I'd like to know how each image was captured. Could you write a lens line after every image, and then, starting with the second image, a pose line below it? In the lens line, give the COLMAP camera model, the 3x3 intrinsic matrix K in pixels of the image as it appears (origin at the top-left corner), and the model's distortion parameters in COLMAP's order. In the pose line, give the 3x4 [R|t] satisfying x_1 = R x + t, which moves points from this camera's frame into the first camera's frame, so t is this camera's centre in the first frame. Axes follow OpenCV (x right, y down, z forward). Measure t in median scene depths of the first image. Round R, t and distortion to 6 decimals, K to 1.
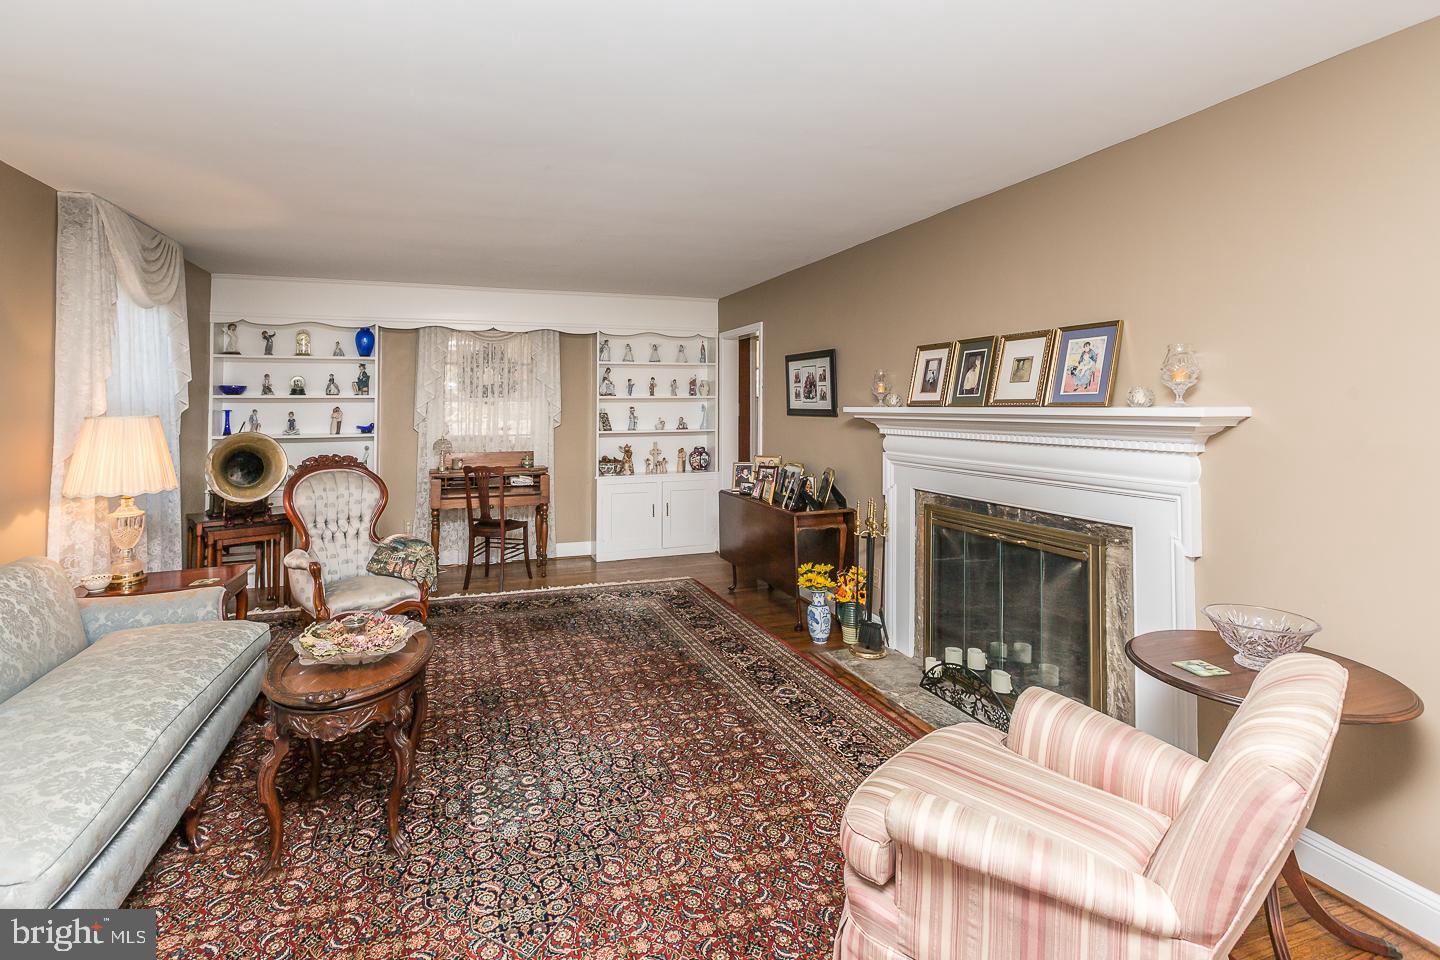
lens RADIAL K [[712.2, 0, 719.1], [0, 712.2, 387.6], [0, 0, 1]] dist [0.001311, 0.000888]
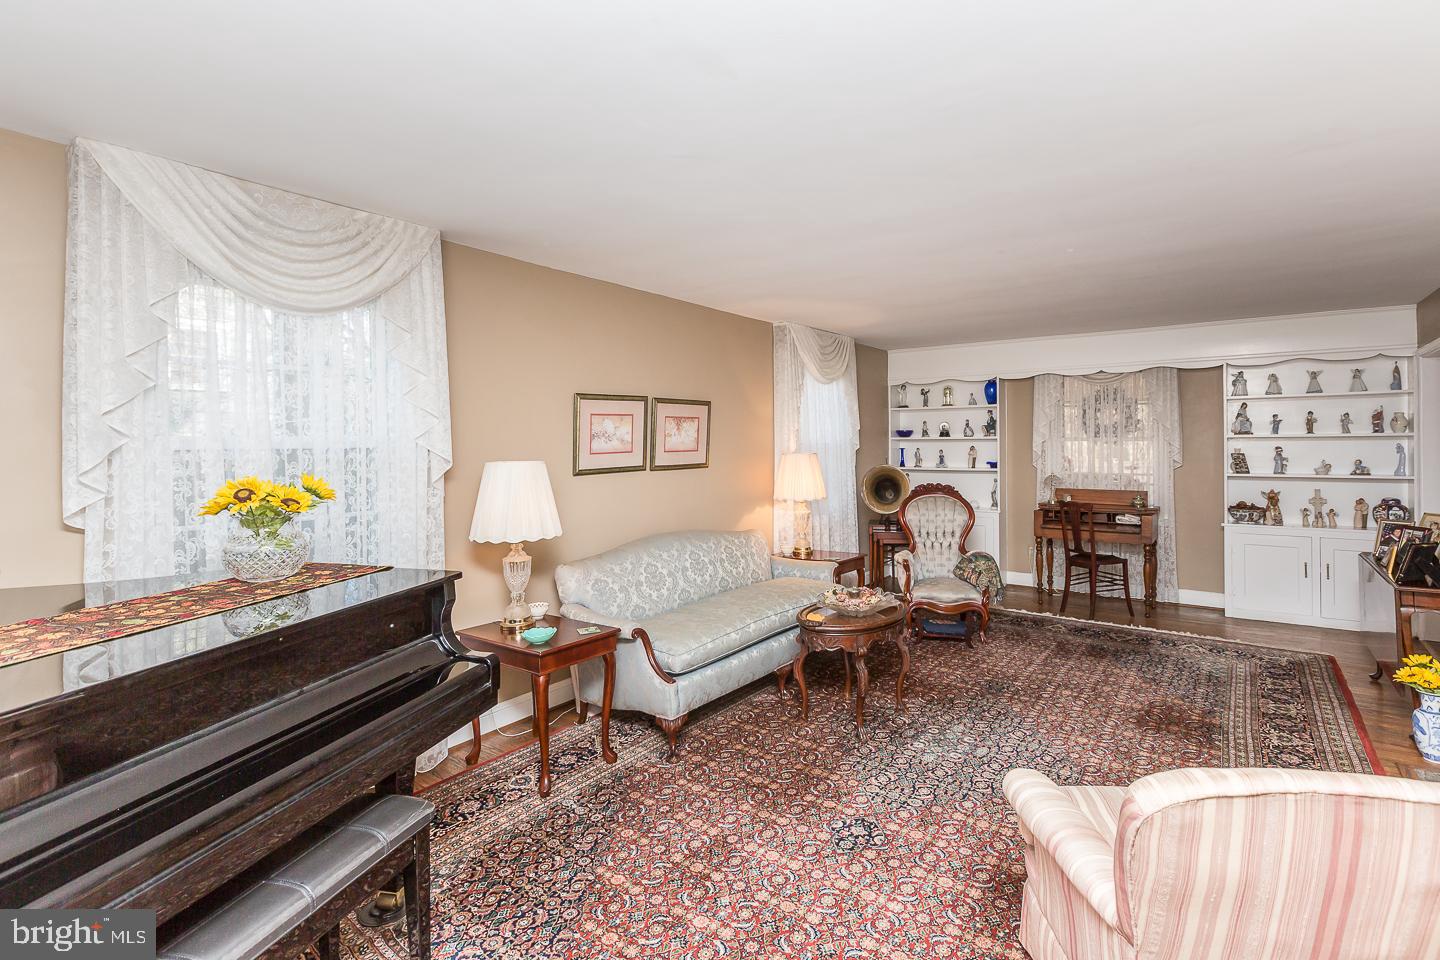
lens RADIAL K [[695.3, 0, 720.3], [0, 695.3, 439.7], [0, 0, 1]] dist [-0.000986, 0.000082]
pose [[0.544312, -0.003550, -0.838876, 0.243703], [0.024790, 0.999622, 0.011854, -0.009278], [0.838517, -0.027248, 0.544194, -0.023492]]
